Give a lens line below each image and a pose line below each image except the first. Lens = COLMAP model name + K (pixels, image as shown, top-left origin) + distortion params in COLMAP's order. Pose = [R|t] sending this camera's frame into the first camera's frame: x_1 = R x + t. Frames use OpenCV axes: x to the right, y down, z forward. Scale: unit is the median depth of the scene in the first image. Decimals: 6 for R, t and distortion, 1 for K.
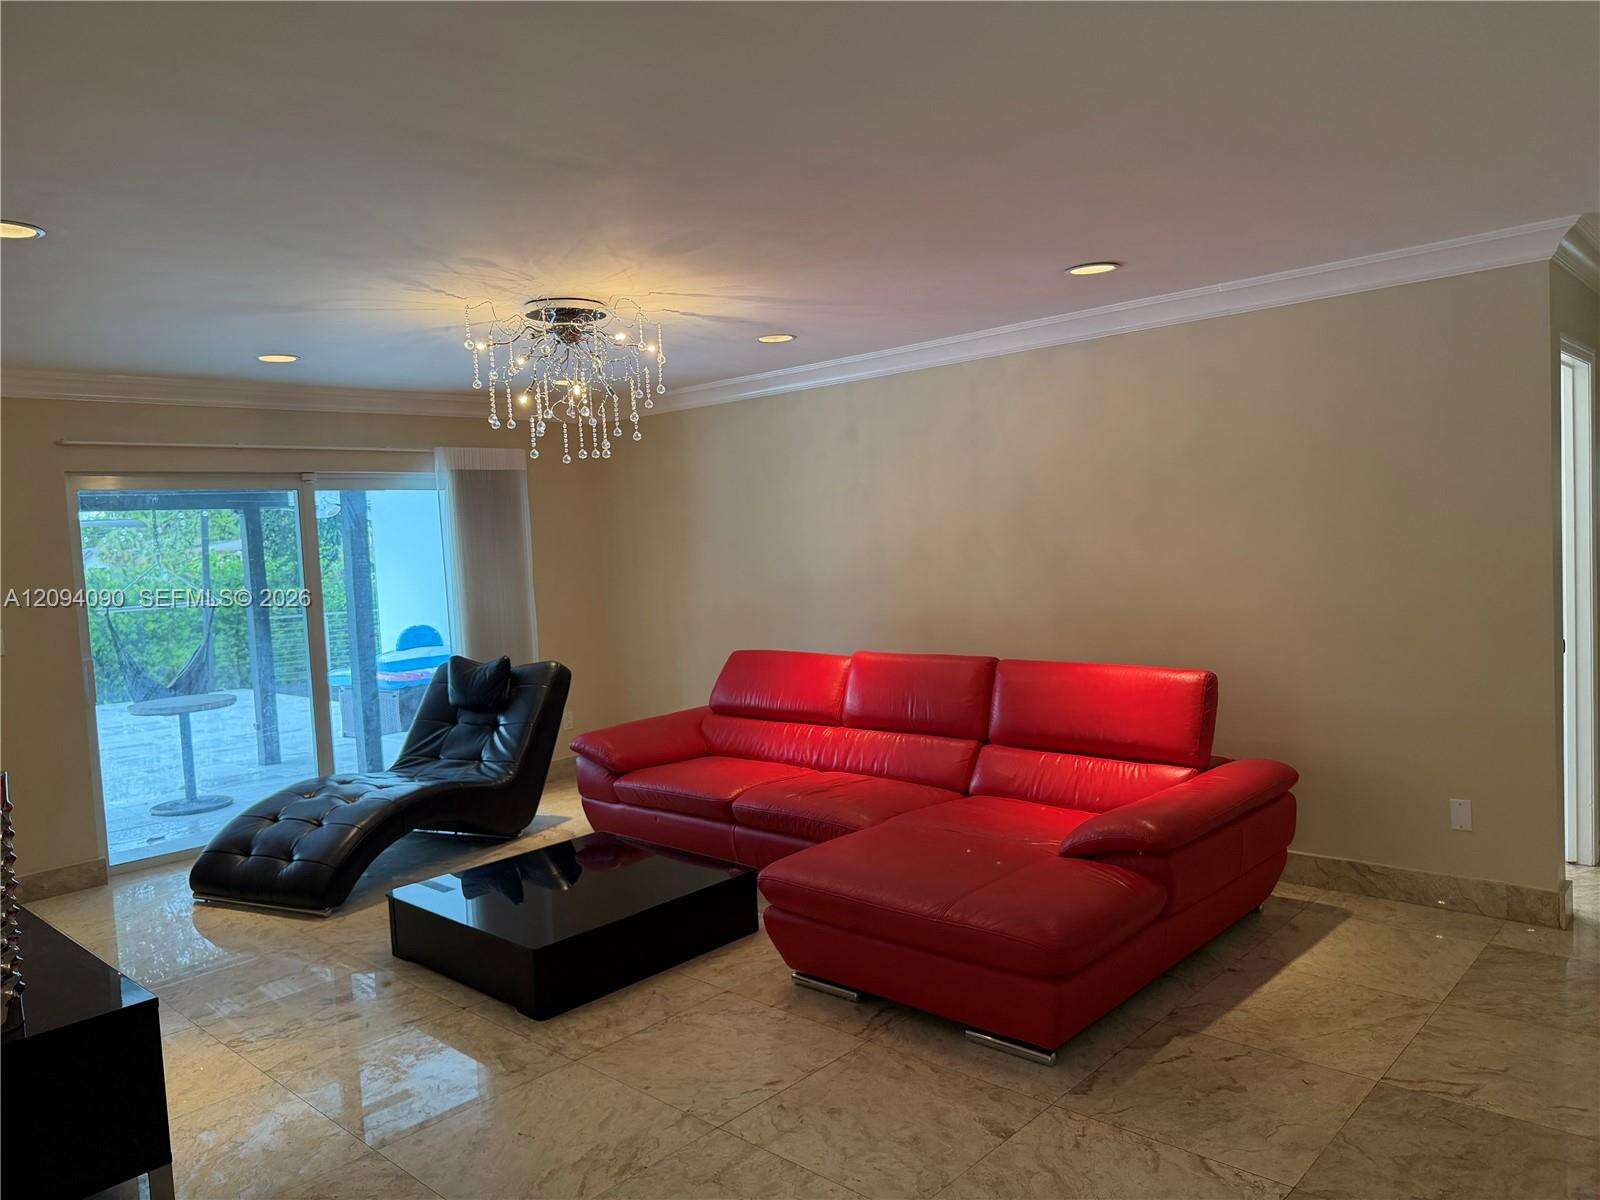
lens RADIAL K [[1113.9, 0, 800.0], [0, 1113.9, 600.0], [0, 0, 1]] dist [0.049901, -0.098271]
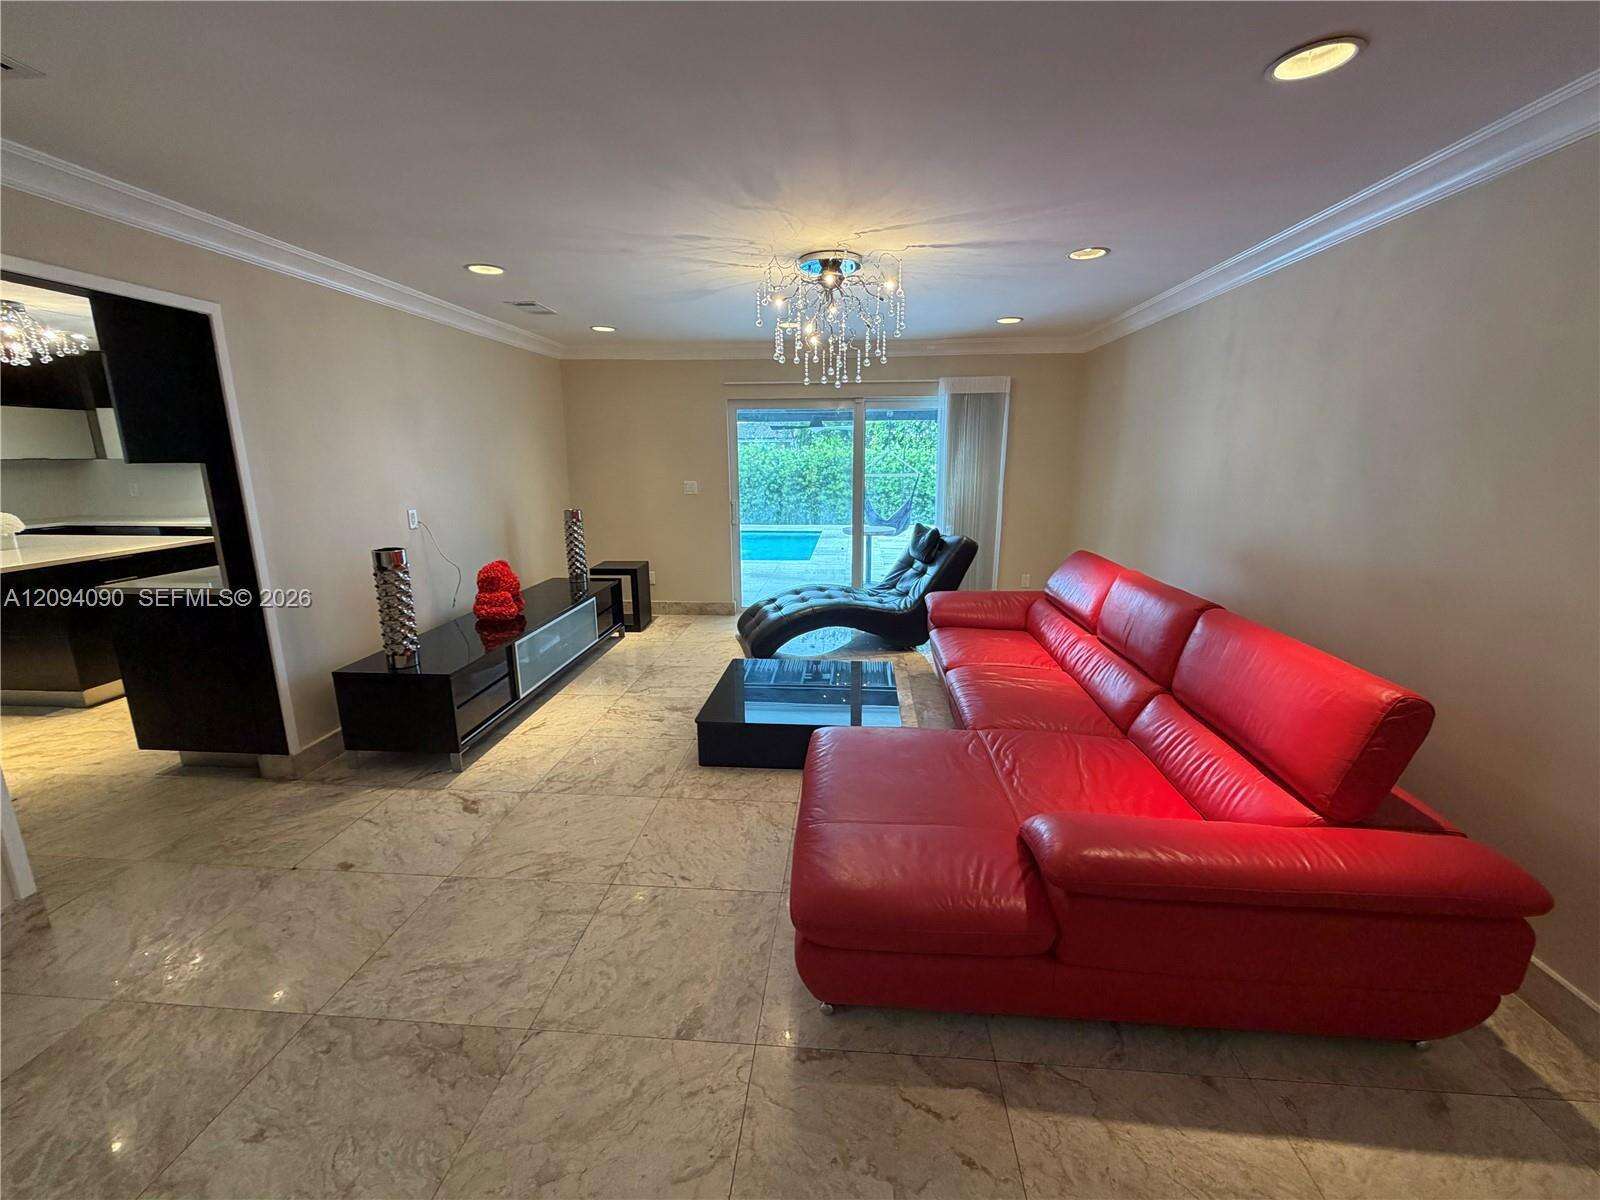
lens RADIAL K [[657.4, 0, 800.0], [0, 657.4, 600.0], [0, 0, 1]] dist [-0.000771, -0.000045]
pose [[0.621106, 0.217389, -0.752973, 0.406608], [-0.072802, 0.972610, 0.220747, -0.047982], [0.780338, -0.082290, 0.619921, 0.467239]]
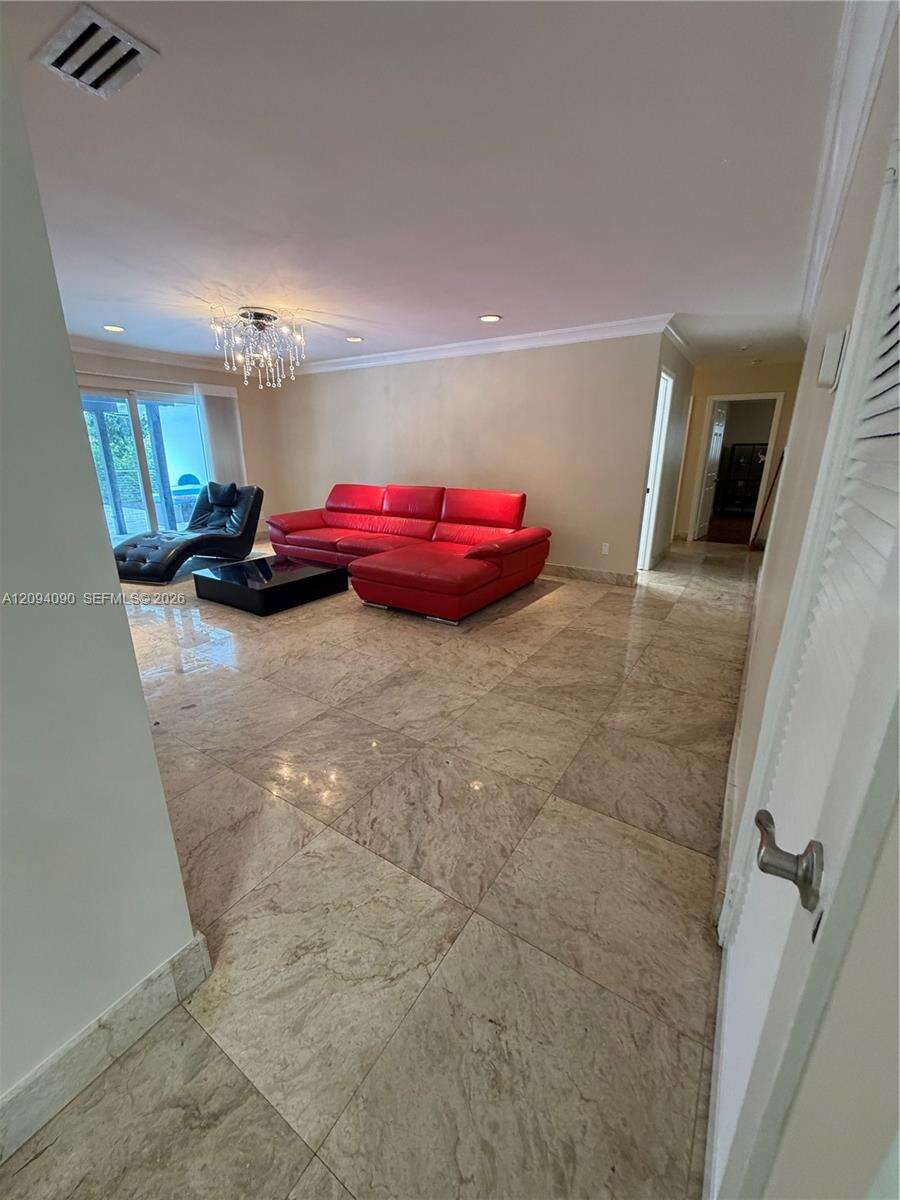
lens RADIAL K [[473.1, 0, 450.0], [0, 473.1, 600.0], [0, 0, 1]] dist [-0.017631, 0.000237]
pose [[0.982988, 0.000588, 0.183671, -0.006978], [-0.044987, 0.970307, 0.237658, 0.050108], [-0.178078, -0.241878, 0.953826, -0.083328]]
